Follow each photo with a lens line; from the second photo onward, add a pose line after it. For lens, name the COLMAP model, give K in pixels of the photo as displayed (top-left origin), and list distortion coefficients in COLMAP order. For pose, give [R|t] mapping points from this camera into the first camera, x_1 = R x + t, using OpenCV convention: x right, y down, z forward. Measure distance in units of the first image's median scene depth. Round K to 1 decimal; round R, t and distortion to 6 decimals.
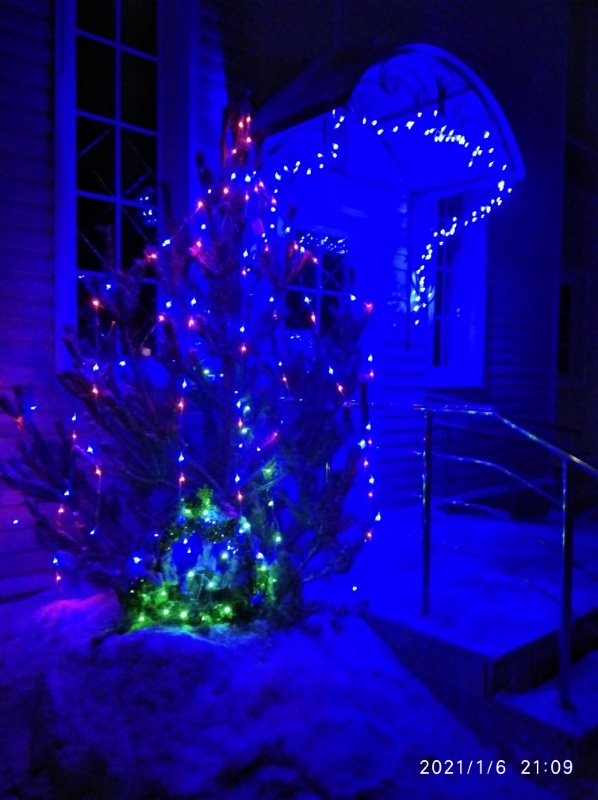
lens RADIAL K [[645.0, 0, 296.5], [0, 645.0, 399.5], [0, 0, 1]] dist [0.056010, -0.084471]
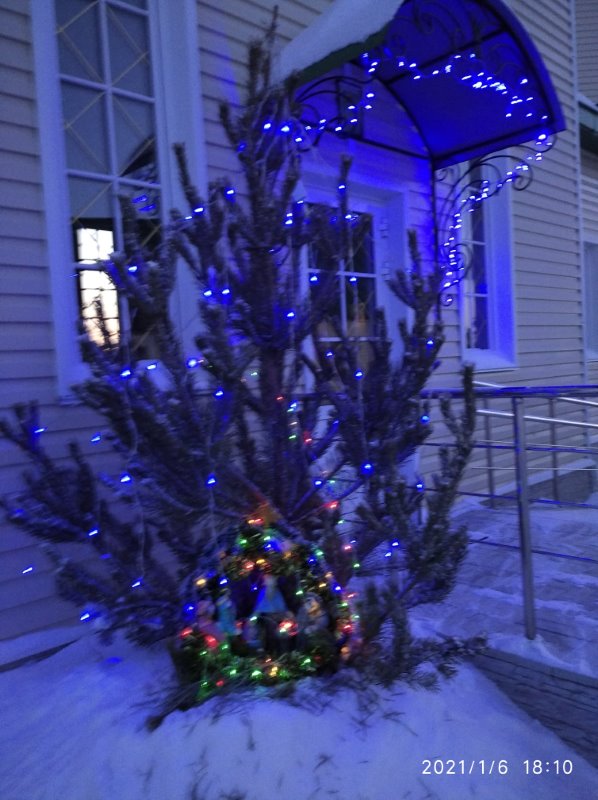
lens RADIAL K [[645.0, 0, 296.5], [0, 645.0, 399.5], [0, 0, 1]] dist [0.056010, -0.084471]
pose [[0.996151, -0.078169, 0.039651, -0.114129], [0.078196, 0.996938, 0.000848, -0.000963], [-0.039596, 0.002255, 0.999213, 0.173233]]
